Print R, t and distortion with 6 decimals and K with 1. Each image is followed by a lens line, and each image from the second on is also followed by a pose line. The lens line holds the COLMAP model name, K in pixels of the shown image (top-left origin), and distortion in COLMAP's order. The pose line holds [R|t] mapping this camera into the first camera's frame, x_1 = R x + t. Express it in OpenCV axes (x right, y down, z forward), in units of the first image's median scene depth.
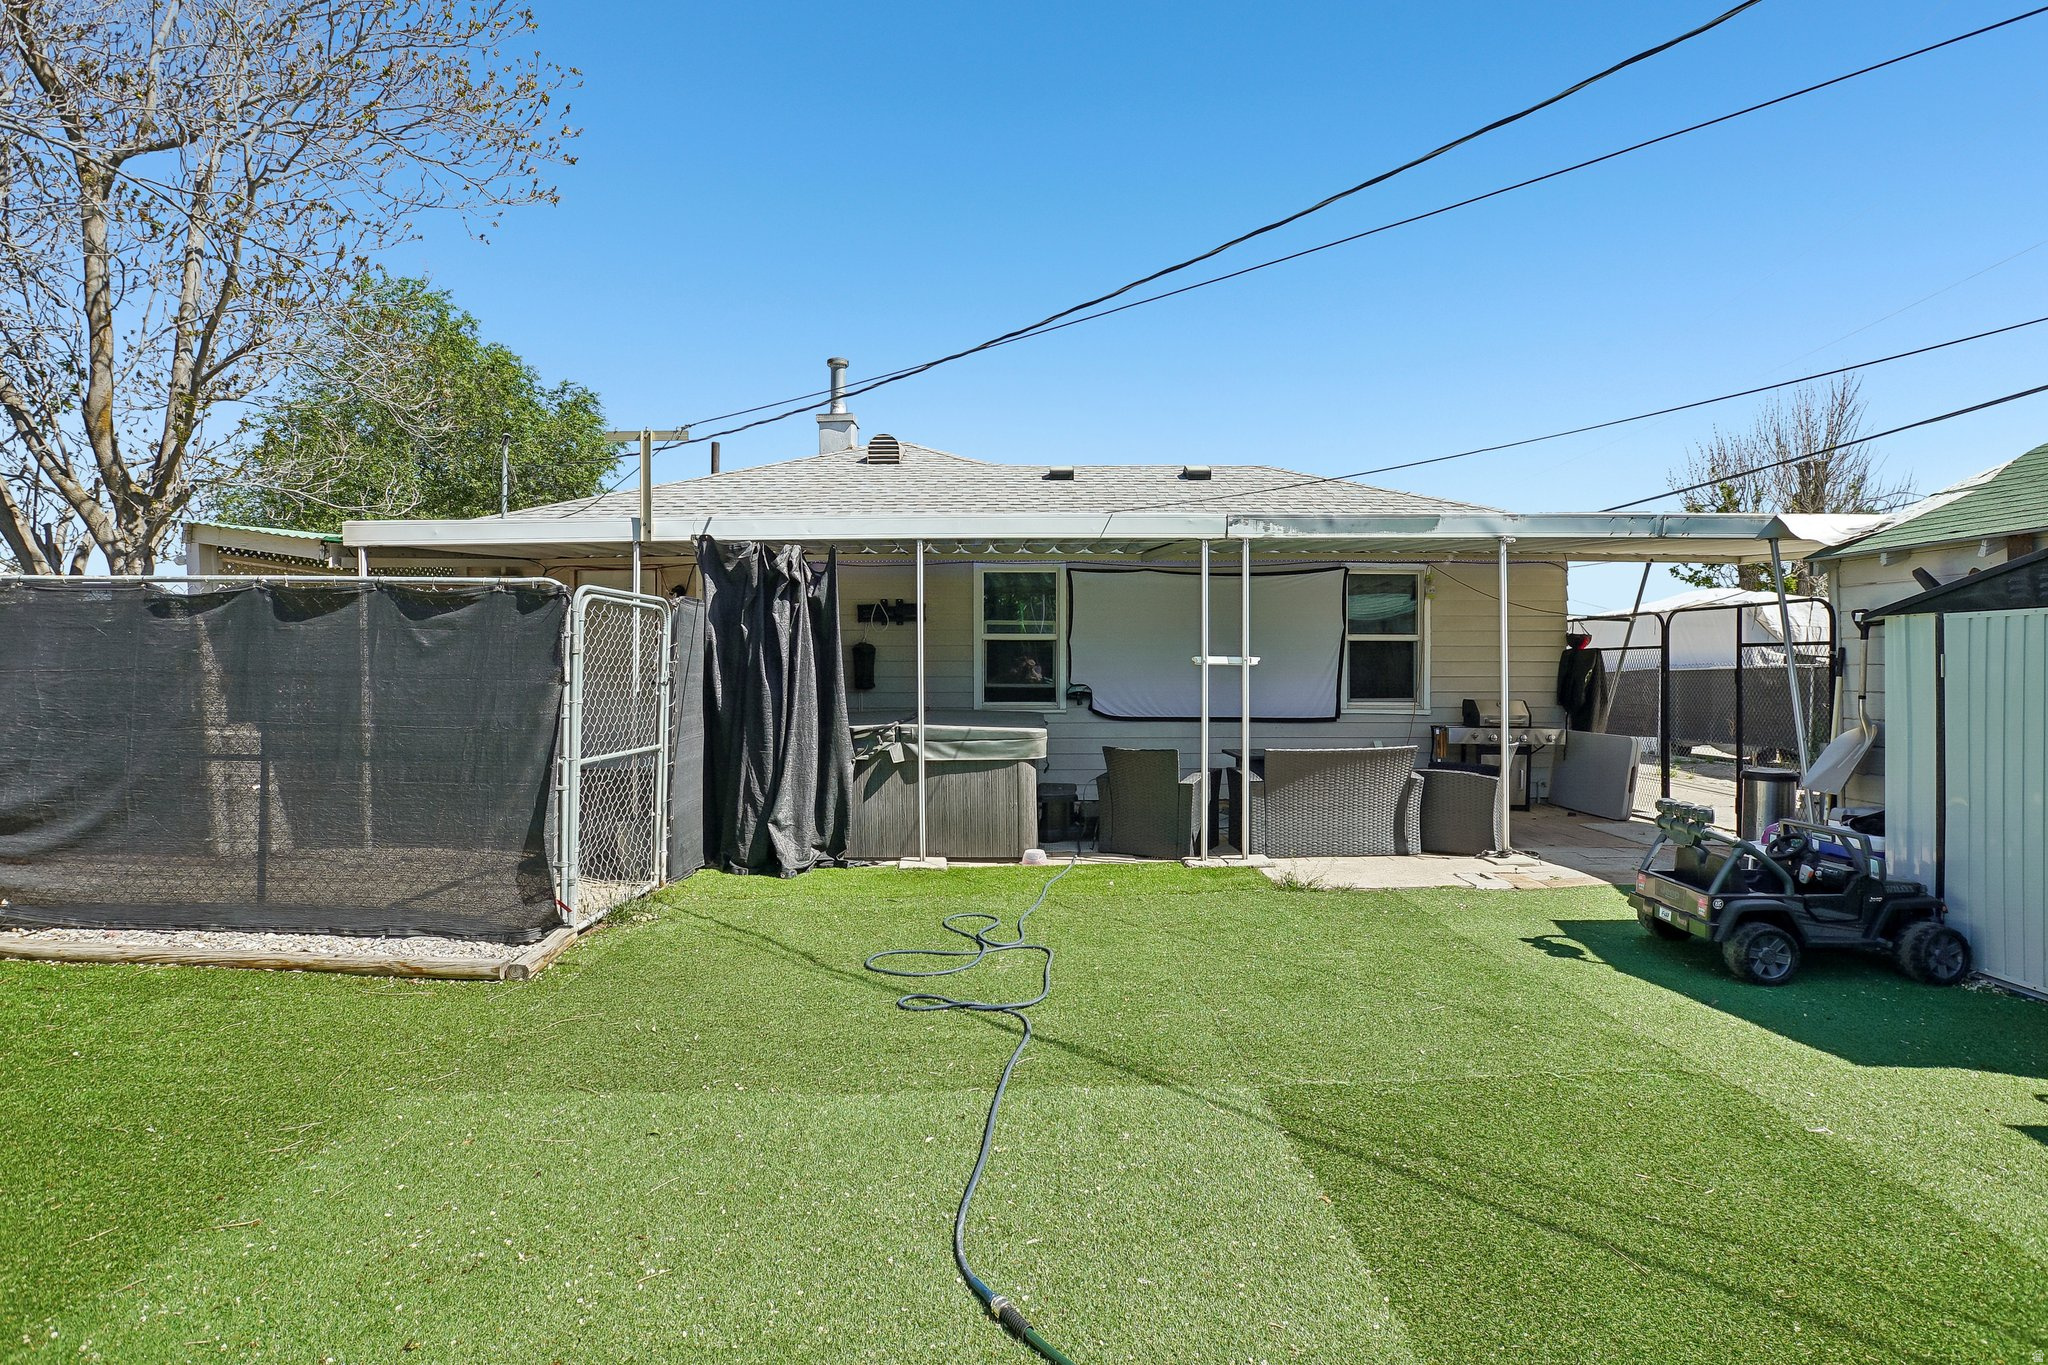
lens RADIAL K [[957.8, 0, 1027.6], [0, 957.8, 680.8], [0, 0, 1]] dist [-0.027054, 0.002604]
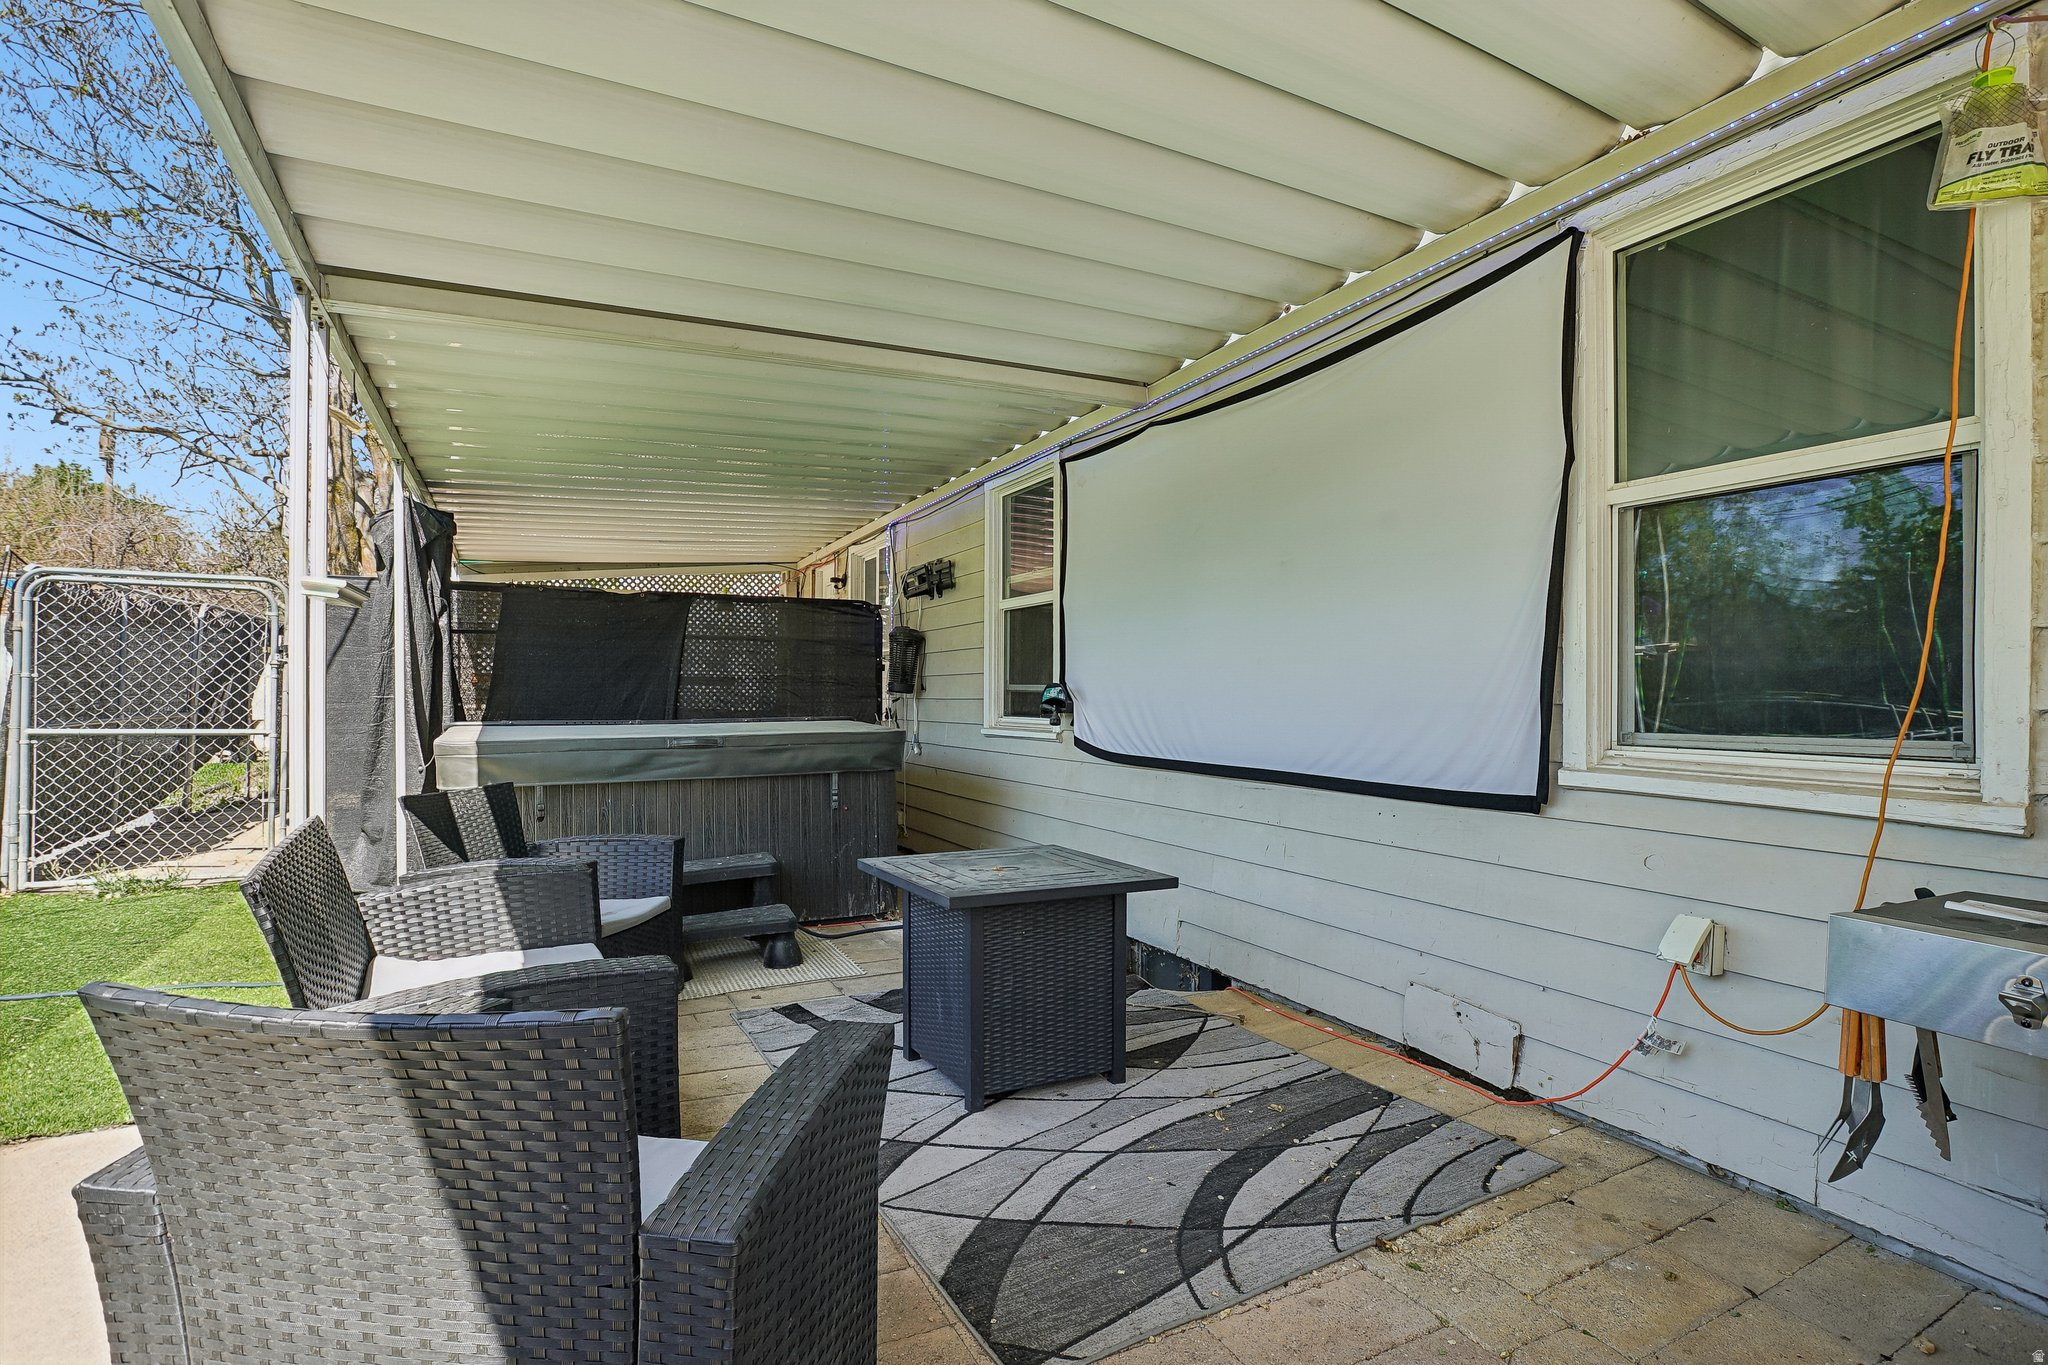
lens RADIAL K [[957.8, 0, 1032.1], [0, 957.8, 689.6], [0, 0, 1]] dist [-0.027054, 0.002604]
pose [[0.473521, -0.002861, -0.880778, 0.690382], [-0.021640, 0.999655, -0.014881, 0.020921], [0.880516, 0.026107, 0.473296, 1.055064]]
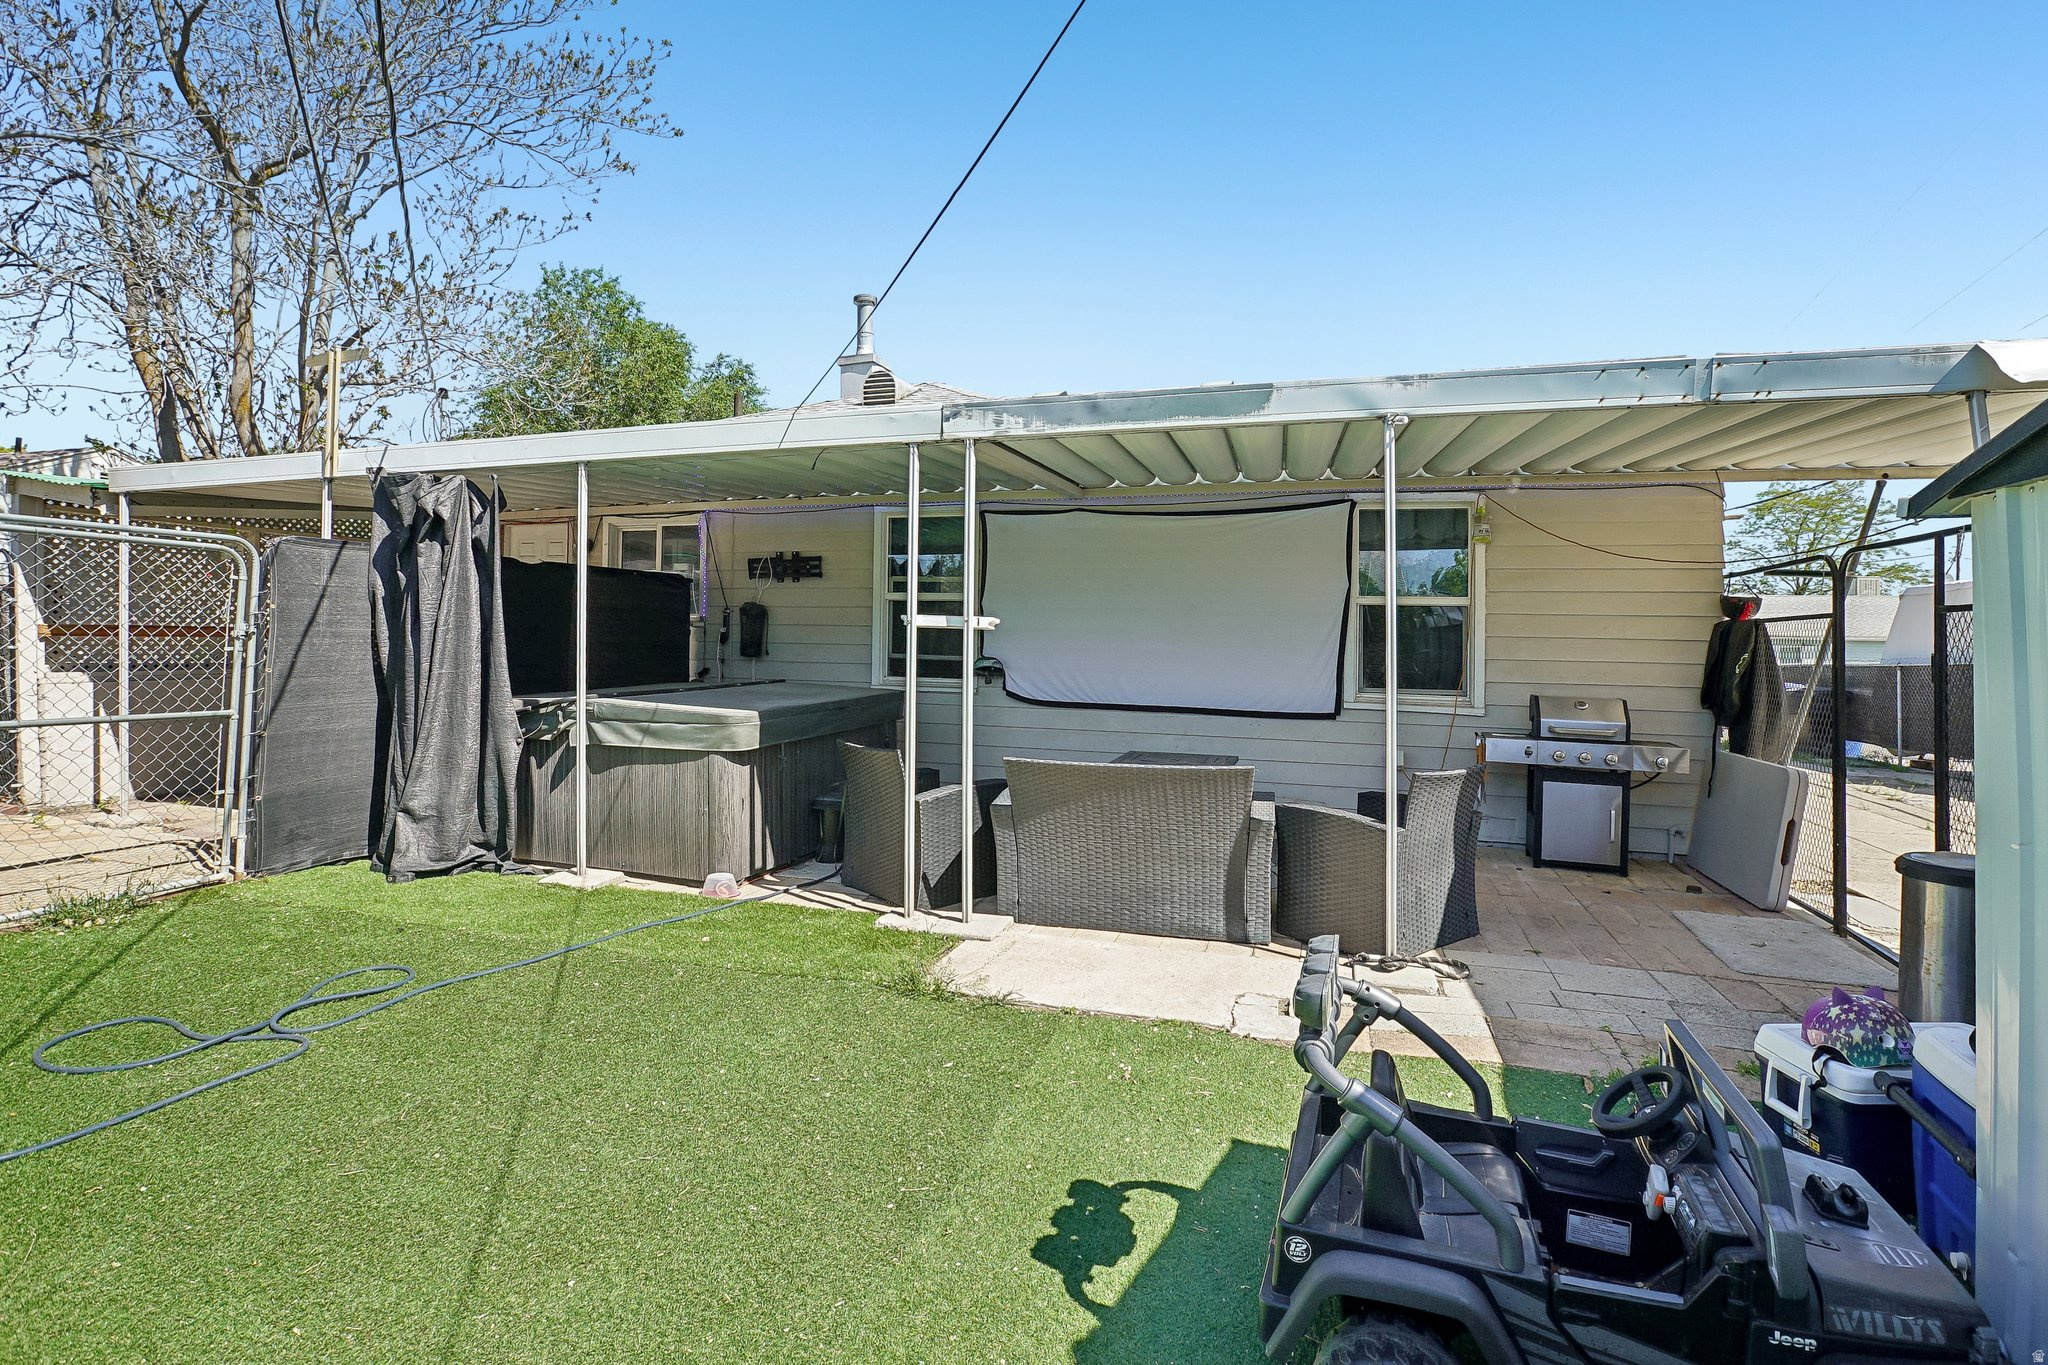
lens RADIAL K [[961.0, 0, 1013.9], [0, 961.0, 640.3], [0, 0, 1]] dist [-0.034912, 0.001896]
pose [[0.946776, 0.020240, -0.321255, 0.457843], [-0.025500, 0.999601, -0.012174, -0.001629], [0.320881, 0.019718, 0.946914, 0.368421]]
